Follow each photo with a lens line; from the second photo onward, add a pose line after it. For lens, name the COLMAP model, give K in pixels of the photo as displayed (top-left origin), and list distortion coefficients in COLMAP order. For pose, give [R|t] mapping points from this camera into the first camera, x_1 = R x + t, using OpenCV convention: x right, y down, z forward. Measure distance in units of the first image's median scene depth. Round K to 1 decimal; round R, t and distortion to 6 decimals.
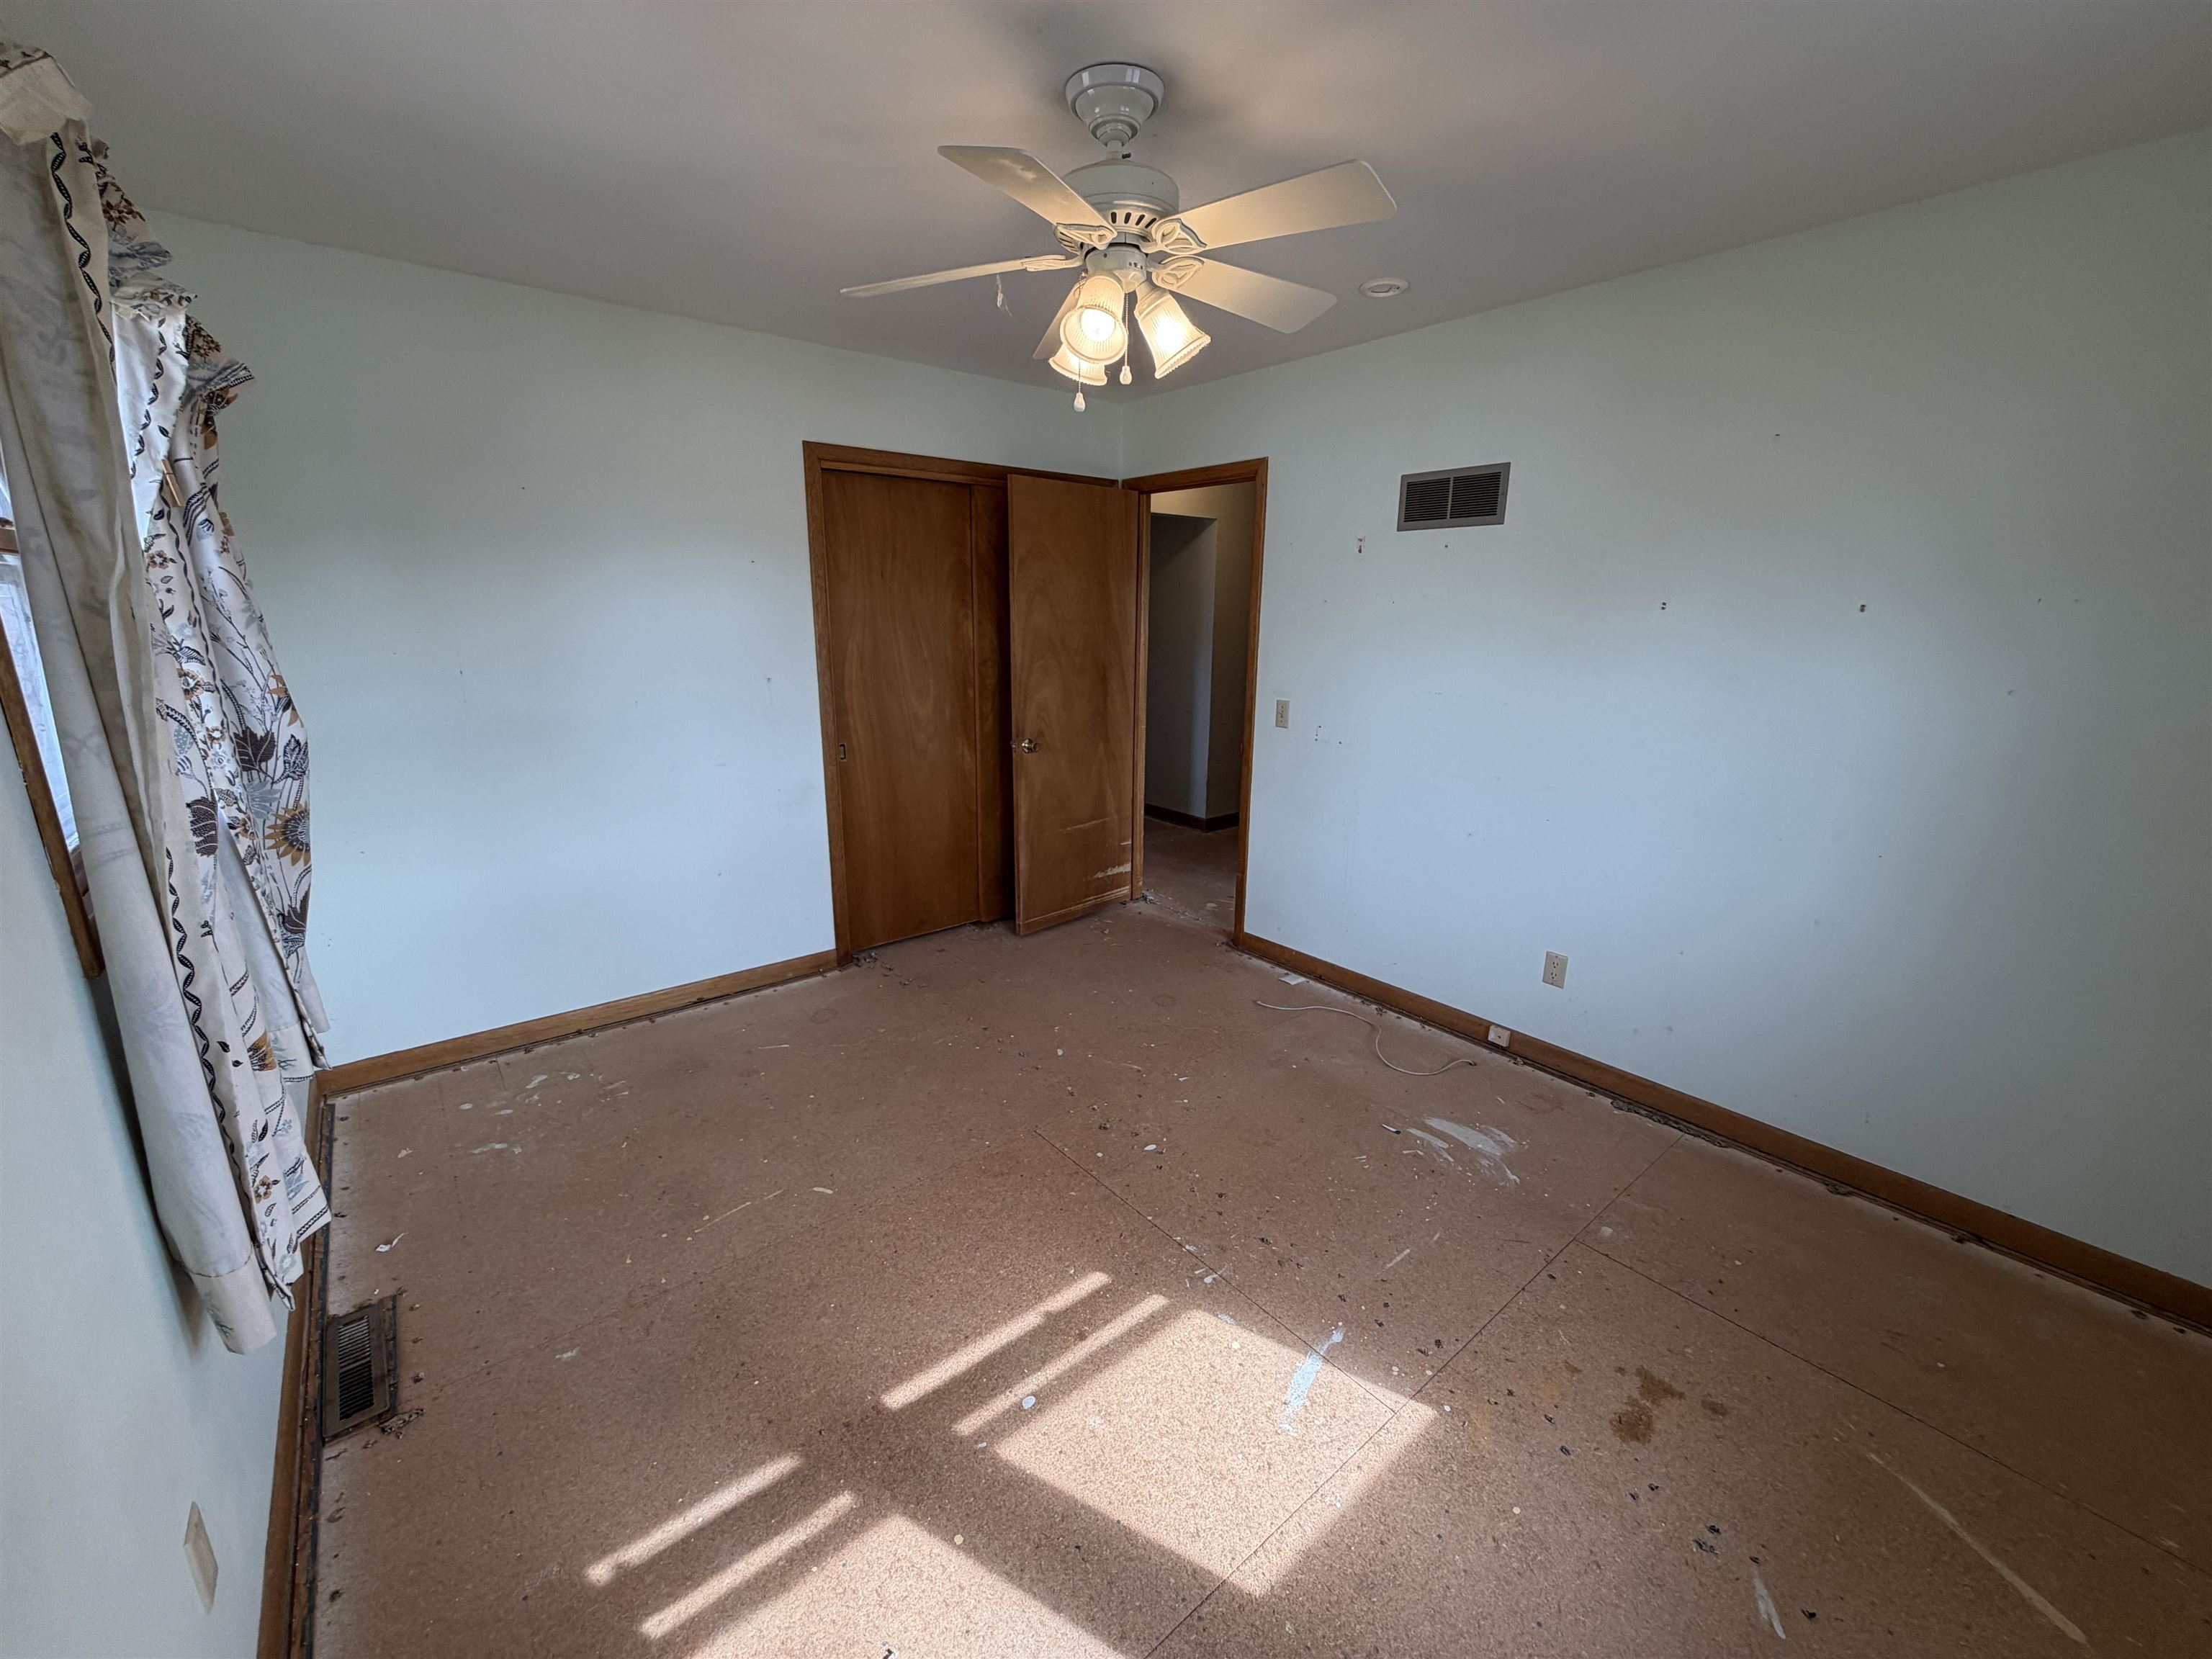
lens RADIAL K [[881.1, 0, 1097.3], [0, 881.1, 831.5], [0, 0, 1]] dist [-0.000641, -0.000097]
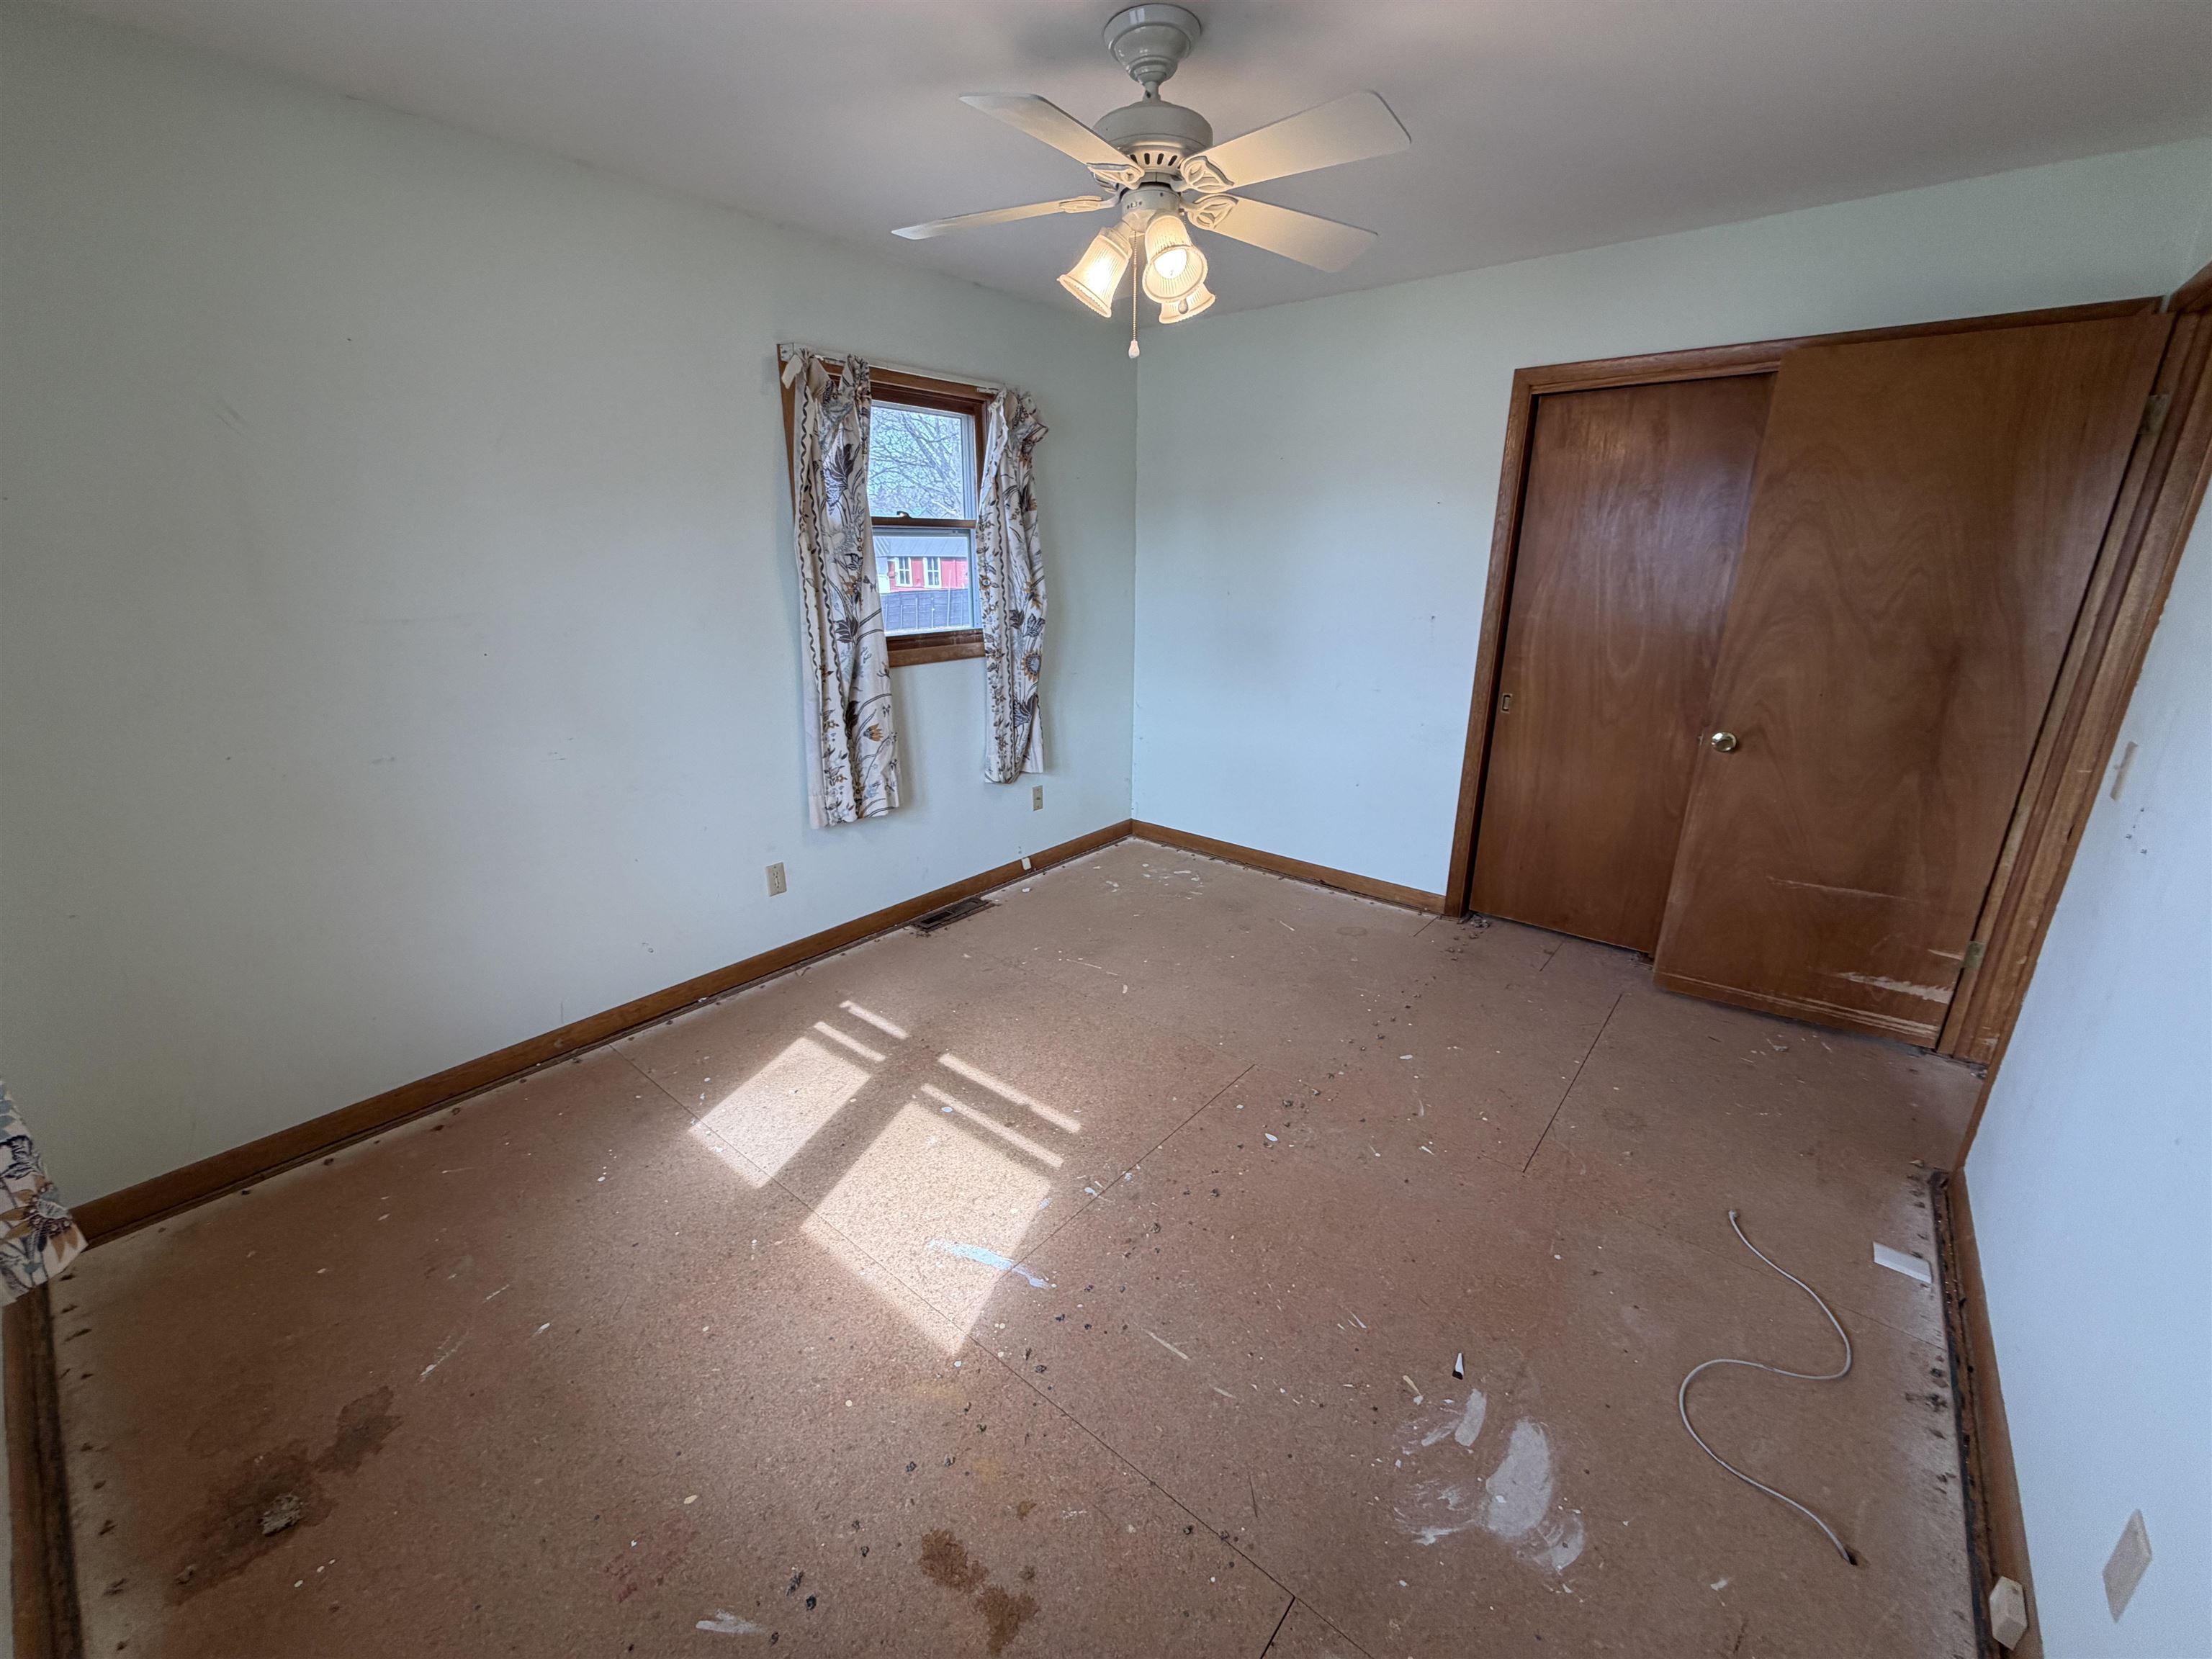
lens RADIAL K [[881.1, 0, 1097.6], [0, 881.1, 829.8], [0, 0, 1]] dist [-0.000641, -0.000097]
pose [[0.192840, 0.292220, -0.936707, 0.755414], [-0.242681, 0.939172, 0.243028, -0.117466], [0.950746, 0.180456, 0.252026, 0.509469]]
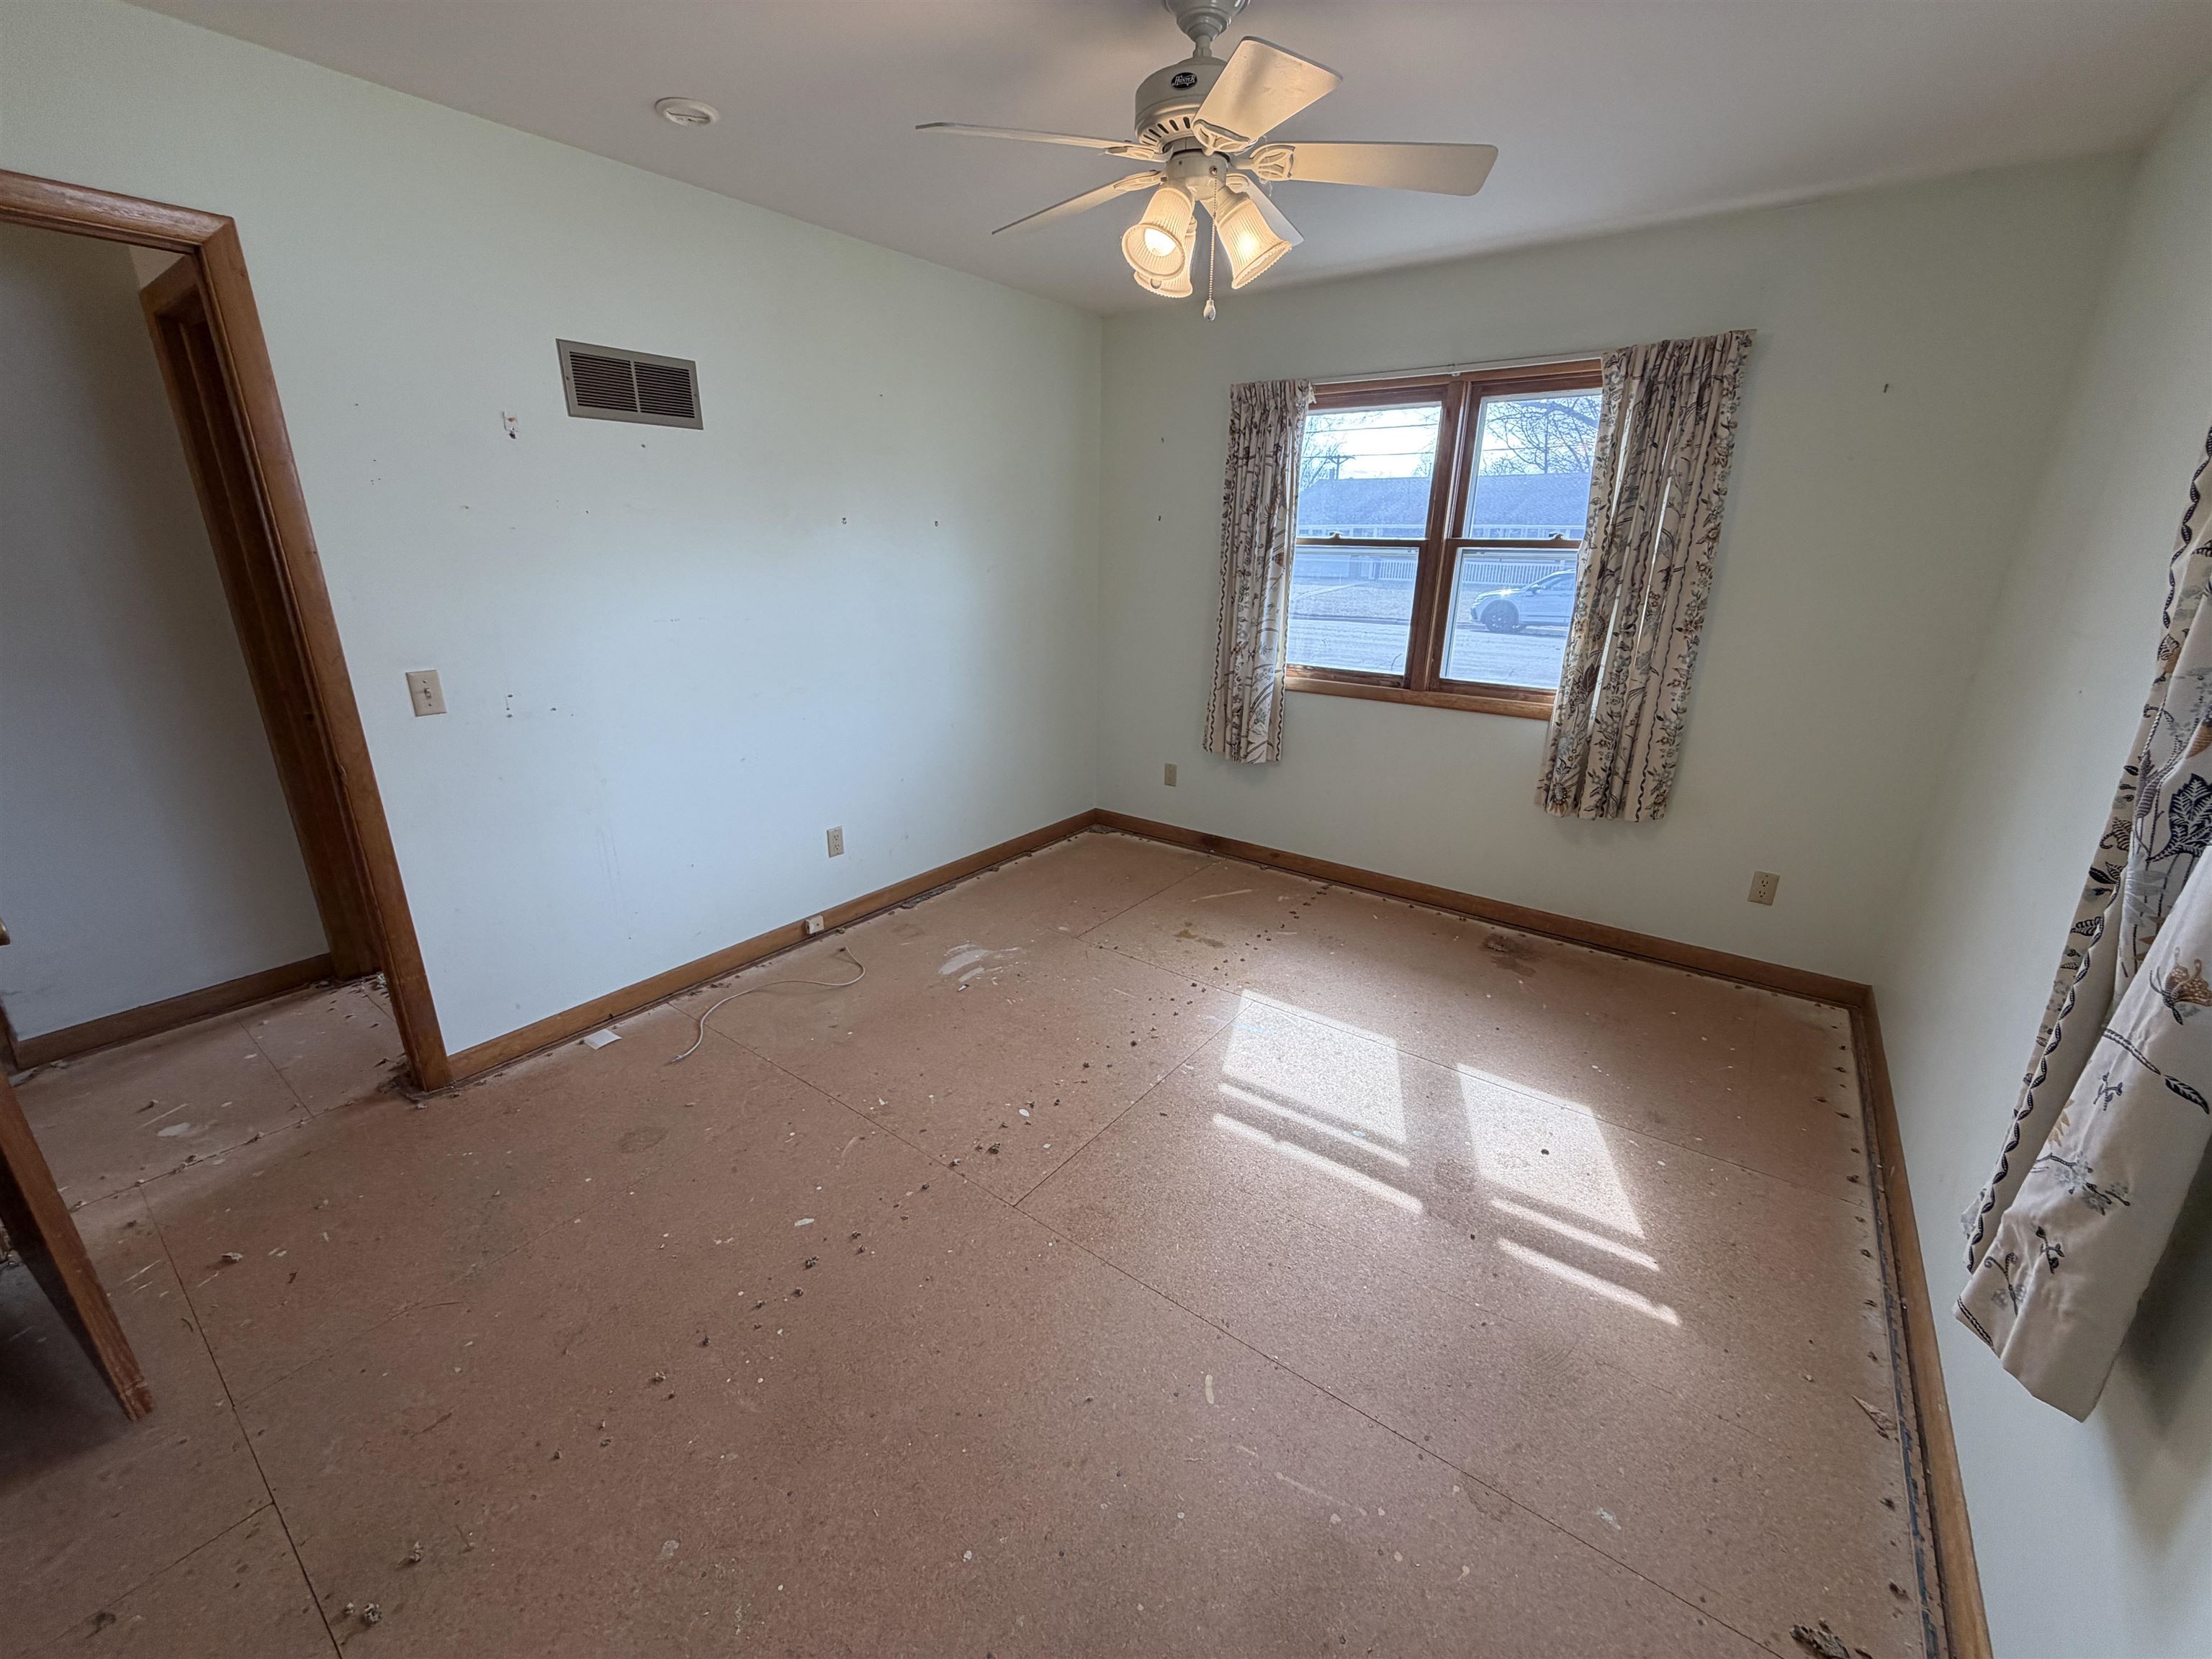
lens RADIAL K [[881.1, 0, 1100.3], [0, 881.1, 830.0], [0, 0, 1]] dist [-0.000641, -0.000097]
pose [[-0.243432, -0.319815, 0.915674, -0.686691], [0.227557, 0.898891, 0.374449, -0.234045], [-0.942846, 0.299521, -0.146042, 0.921703]]
